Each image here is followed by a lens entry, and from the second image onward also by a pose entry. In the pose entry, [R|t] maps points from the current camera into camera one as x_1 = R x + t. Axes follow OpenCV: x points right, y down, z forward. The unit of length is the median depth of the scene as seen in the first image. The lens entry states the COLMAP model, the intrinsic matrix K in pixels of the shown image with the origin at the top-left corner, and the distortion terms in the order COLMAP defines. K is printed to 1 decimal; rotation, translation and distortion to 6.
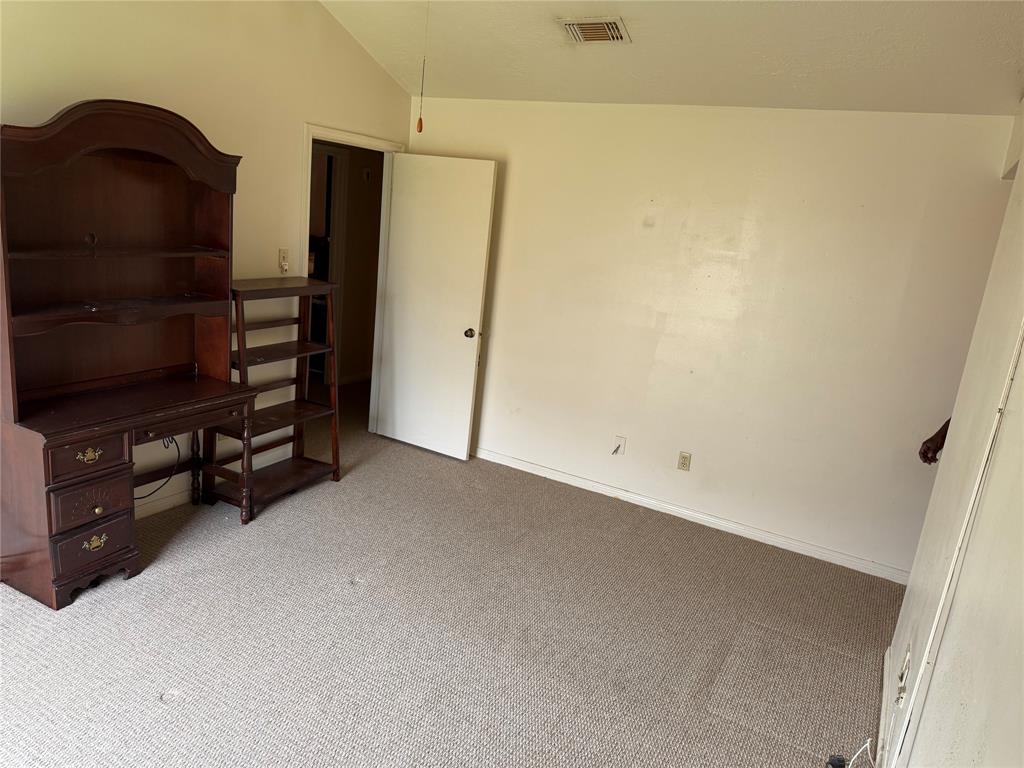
lens RADIAL K [[720.8, 0, 508.5], [0, 720.8, 385.3], [0, 0, 1]] dist [0.090797, -0.119196]
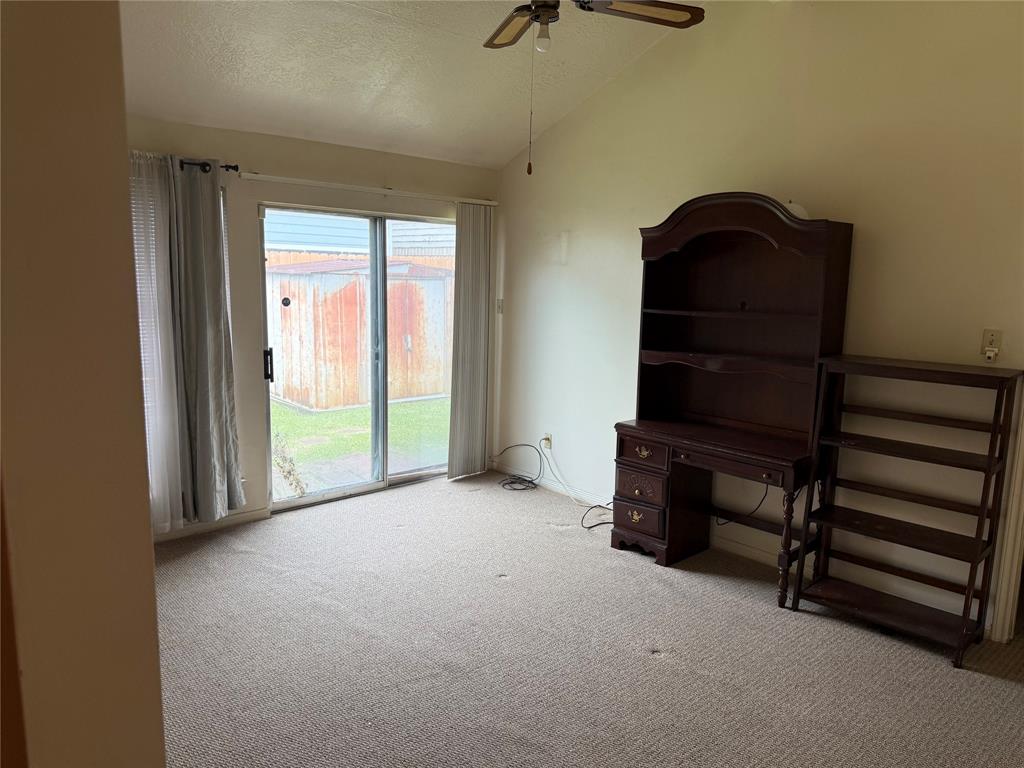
lens RADIAL K [[720.8, 0, 508.5], [0, 720.8, 385.3], [0, 0, 1]] dist [0.090797, -0.119196]
pose [[-0.335047, 0.035926, -0.941516, 0.639926], [-0.279902, 0.950365, 0.135870, -0.110665], [0.899666, 0.309055, -0.308362, 0.912607]]
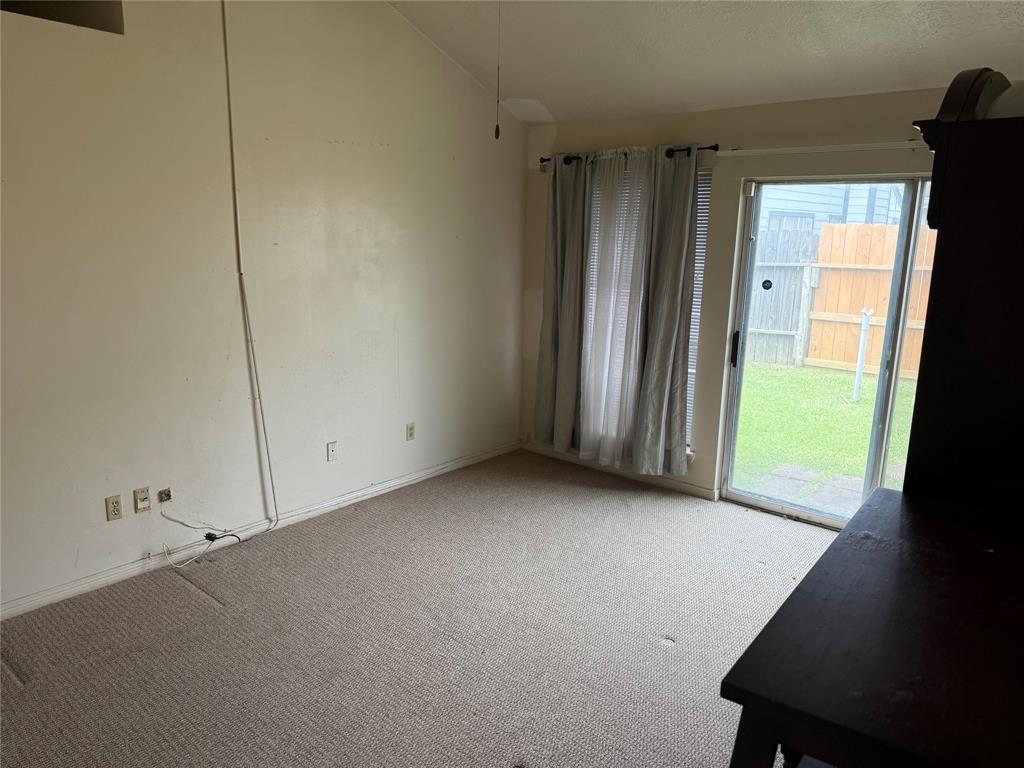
lens RADIAL K [[720.8, 0, 508.5], [0, 720.8, 385.3], [0, 0, 1]] dist [0.090797, -0.119196]
pose [[-0.973884, -0.162286, 0.158787, -0.217443], [-0.074132, 0.888311, 0.453219, -0.319359], [-0.214604, 0.429612, -0.877142, 1.304177]]
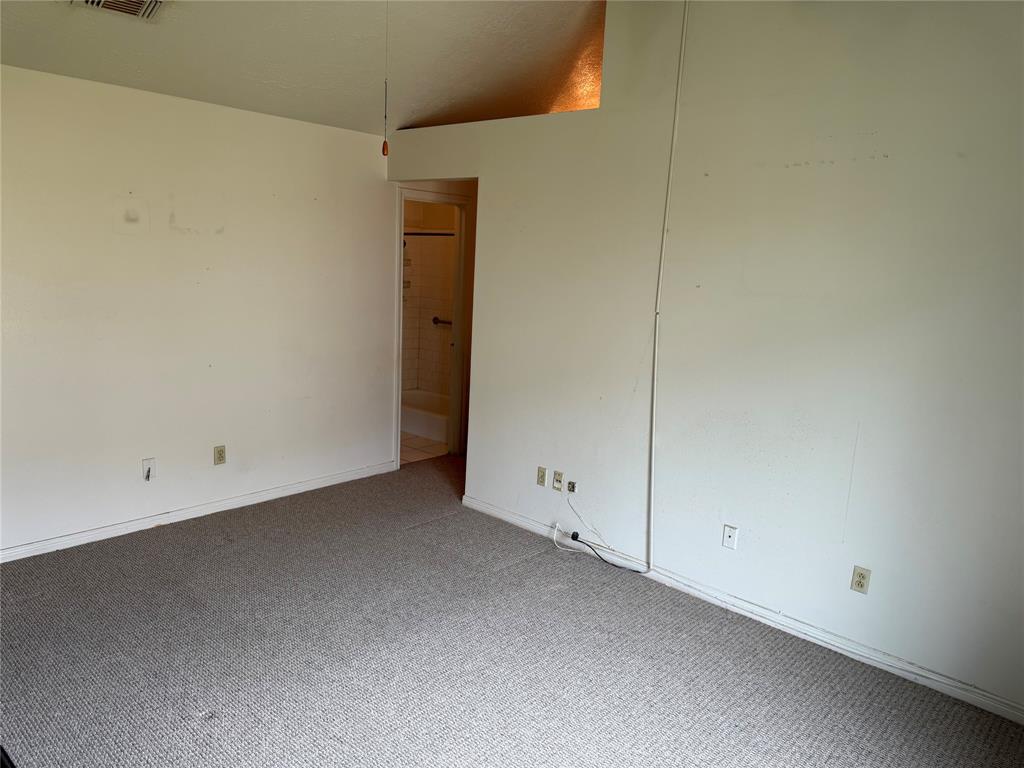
lens RADIAL K [[720.8, 0, 508.5], [0, 720.8, 385.3], [0, 0, 1]] dist [0.090797, -0.119196]
pose [[0.232633, -0.267539, 0.935043, -0.684140], [0.210235, 0.952522, 0.220235, -0.146964], [-0.949570, 0.145345, 0.277834, 0.389645]]
